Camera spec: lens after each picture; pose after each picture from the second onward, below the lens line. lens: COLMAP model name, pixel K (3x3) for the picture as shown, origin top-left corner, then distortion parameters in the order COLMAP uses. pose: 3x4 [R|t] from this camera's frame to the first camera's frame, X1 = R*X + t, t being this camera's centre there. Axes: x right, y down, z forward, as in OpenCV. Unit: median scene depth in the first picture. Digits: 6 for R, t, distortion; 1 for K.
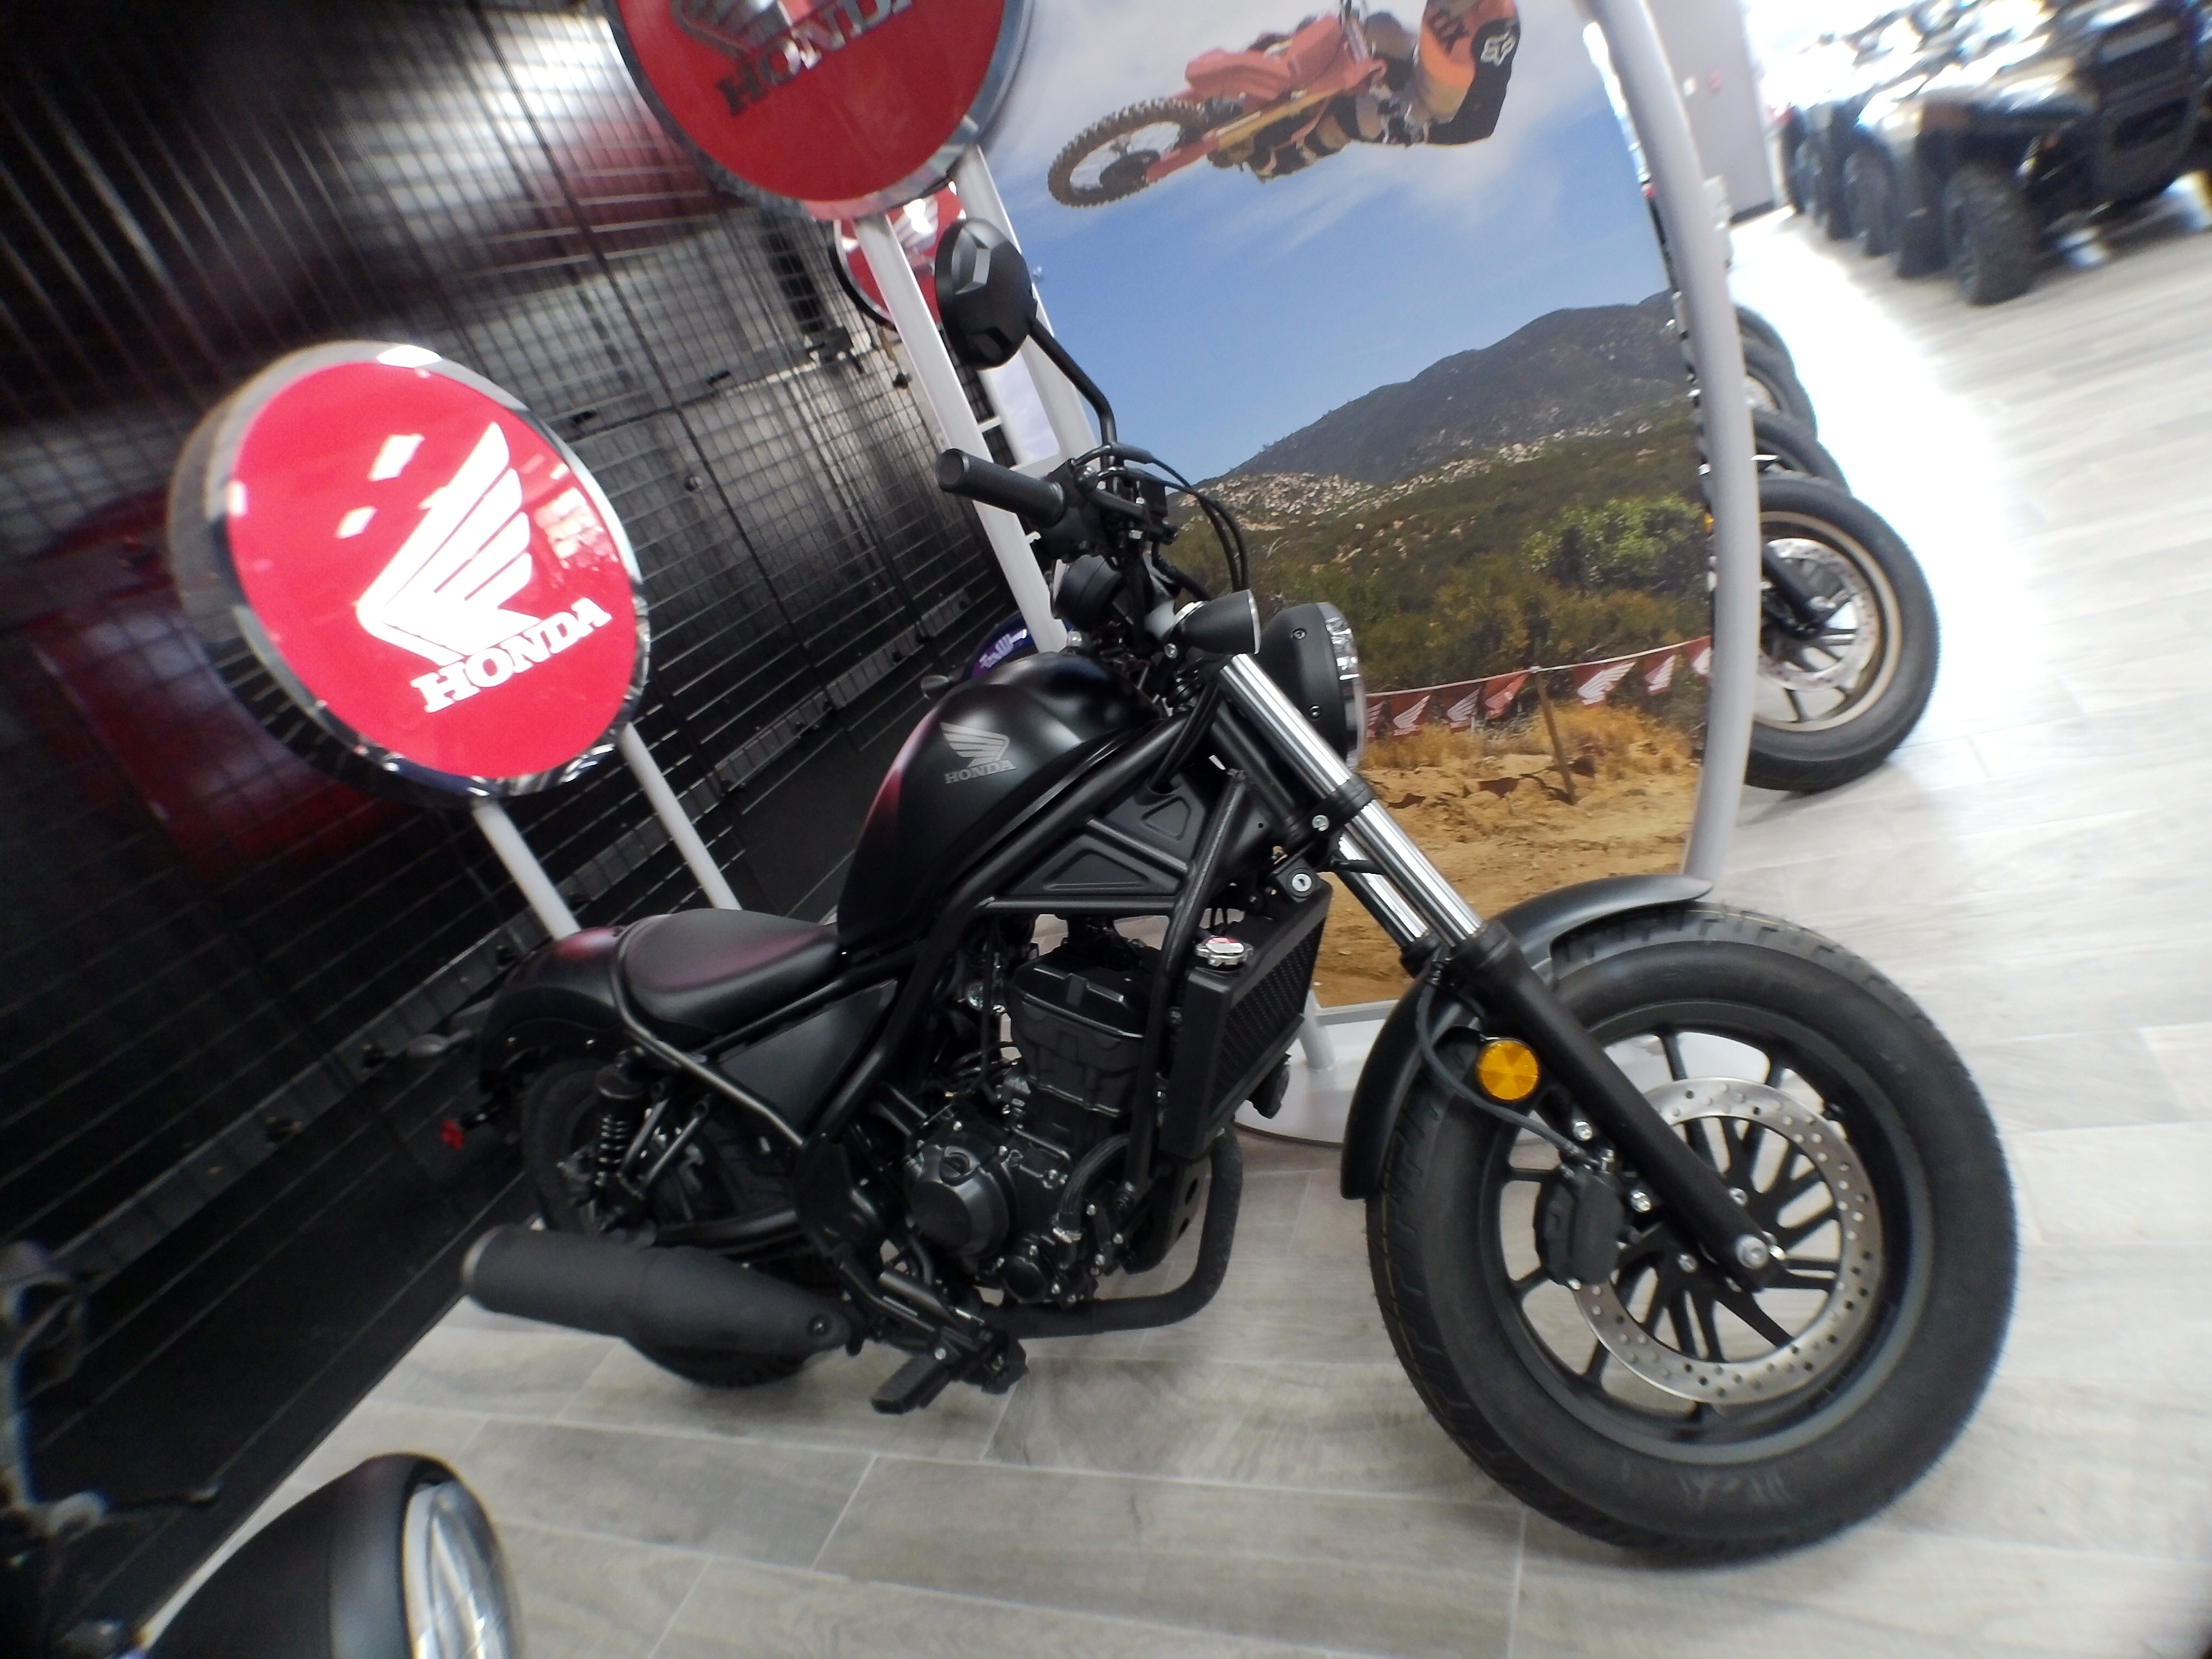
lens RADIAL K [[1237.9, 0, 1096.6], [0, 1237.9, 823.6], [0, 0, 1]] dist [-0.042958, 0.011489]
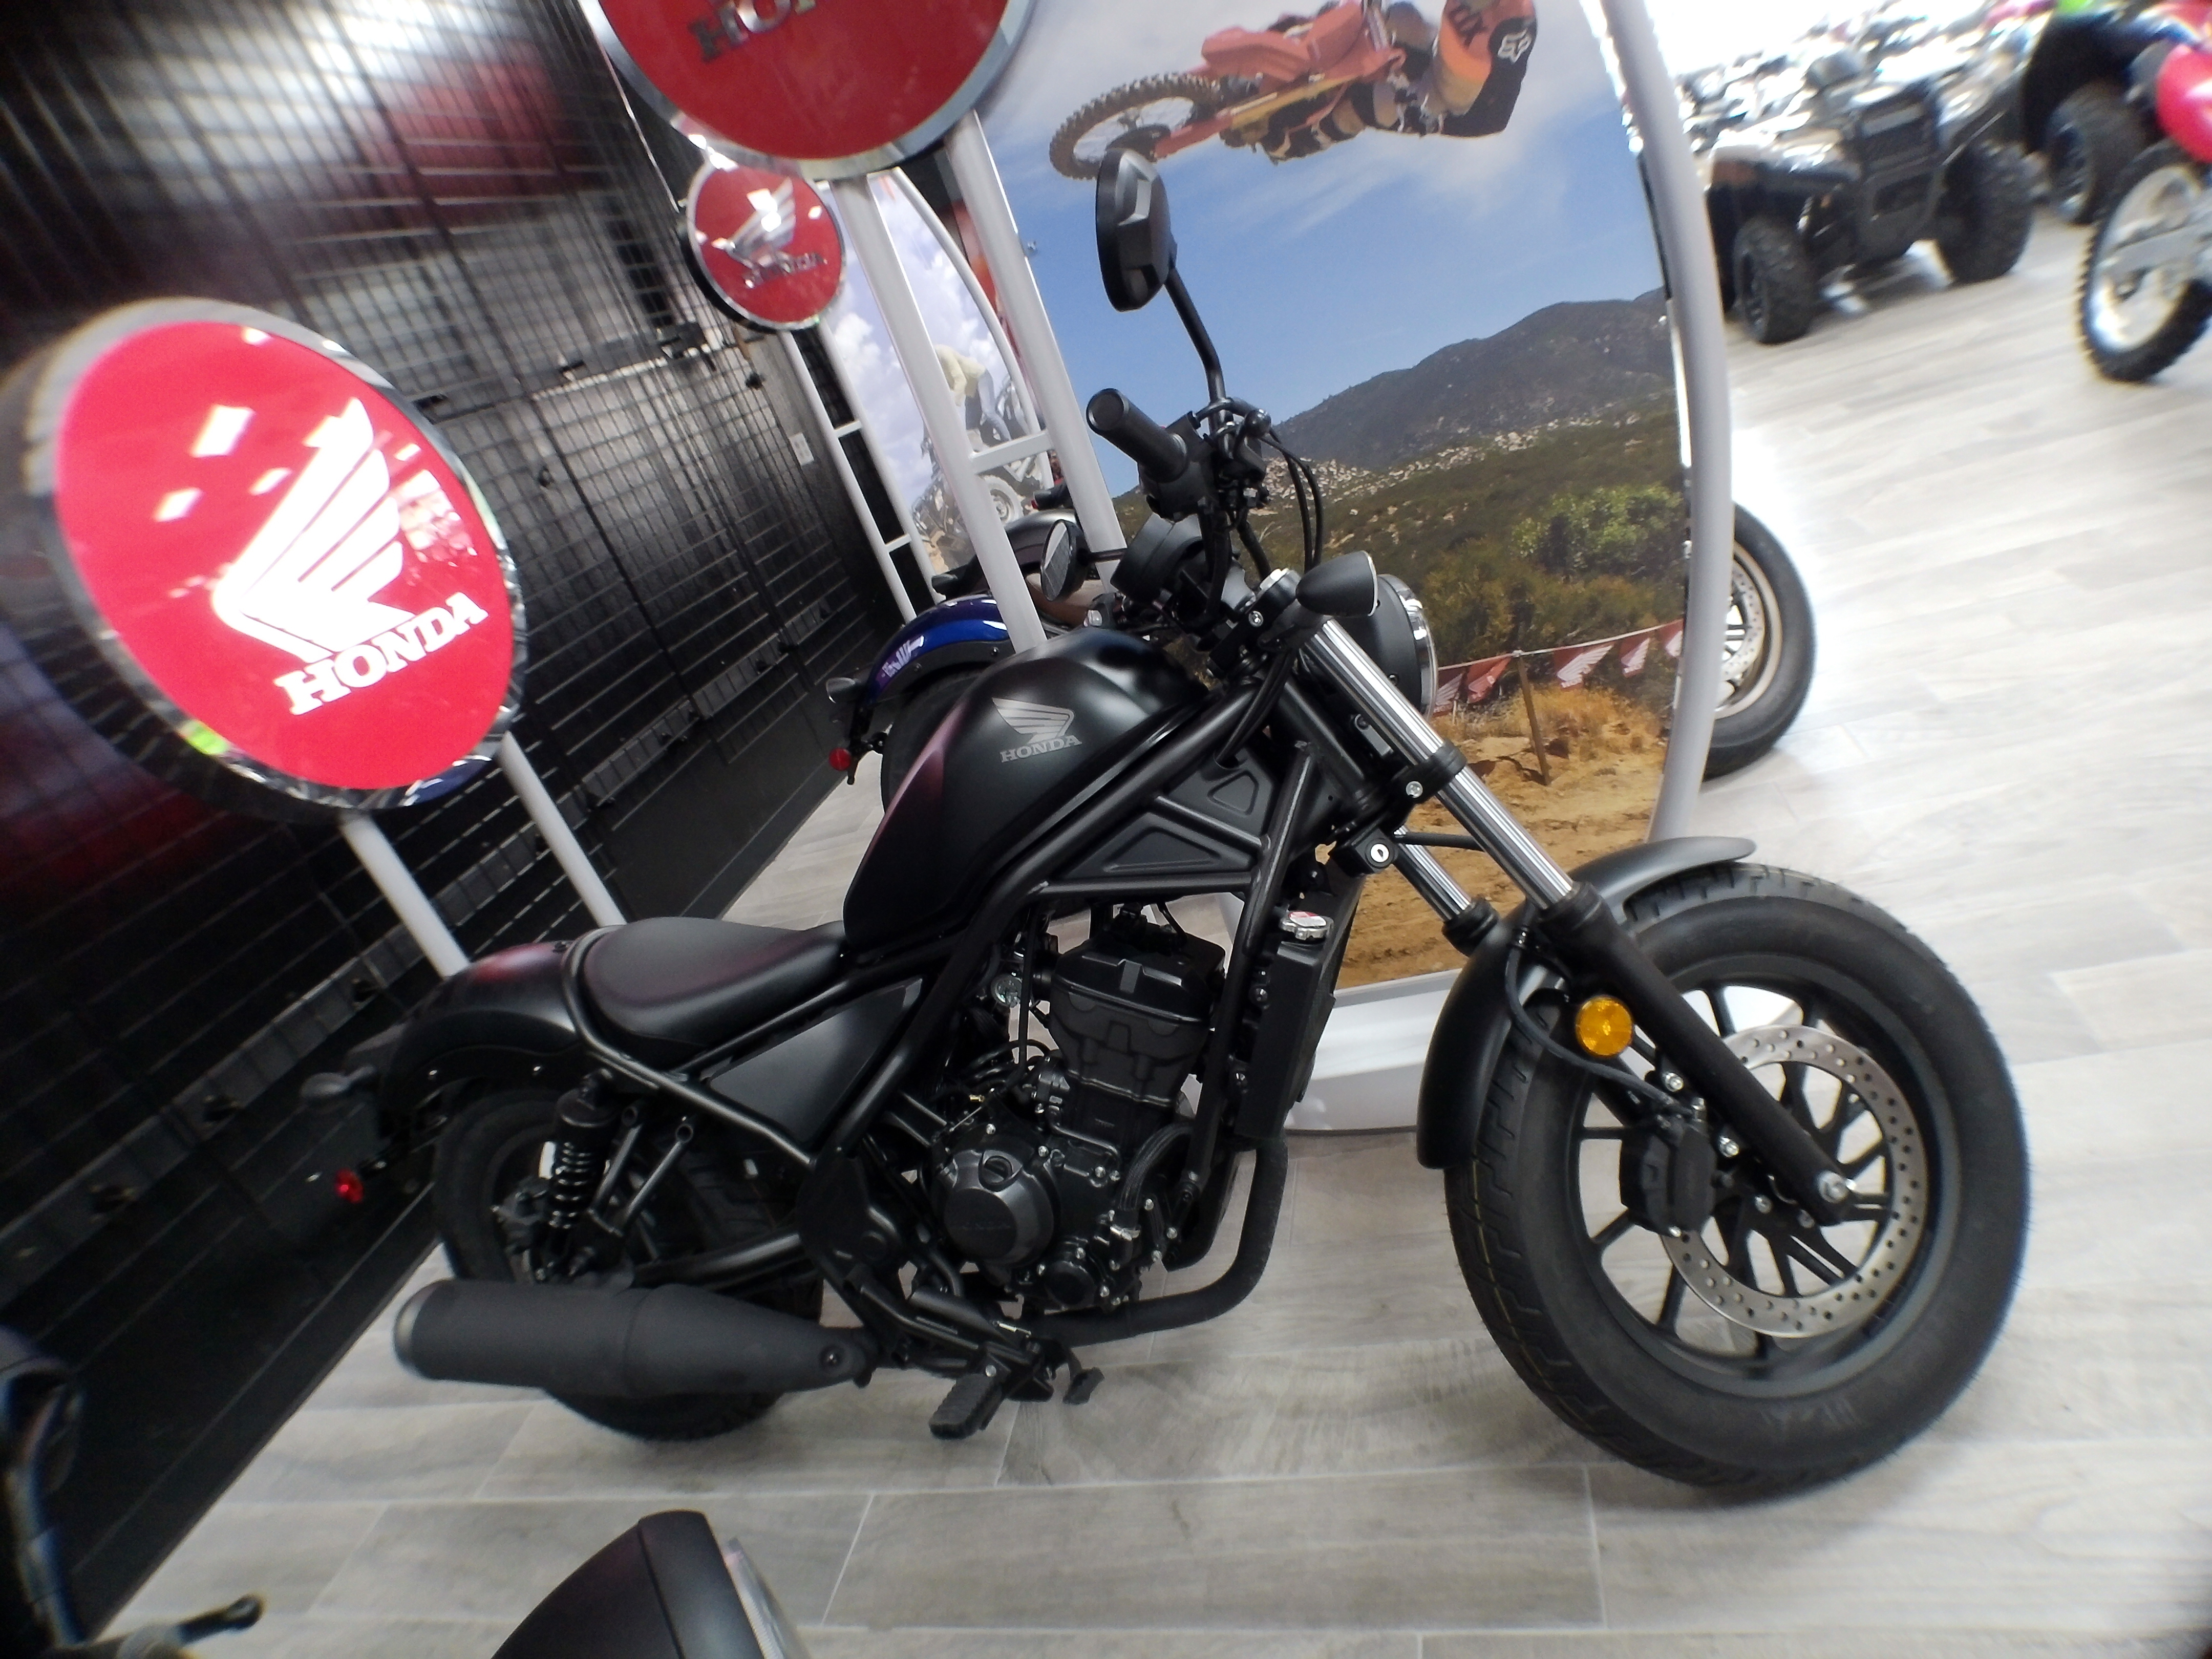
lens RADIAL K [[1237.9, 0, 1107.8], [0, 1237.9, 823.8], [0, 0, 1]] dist [-0.042958, 0.011489]
pose [[0.985498, -0.022932, 0.168130, -0.159285], [0.025996, 0.999533, -0.016045, 0.025304], [-0.167684, 0.020183, 0.985634, 0.041072]]
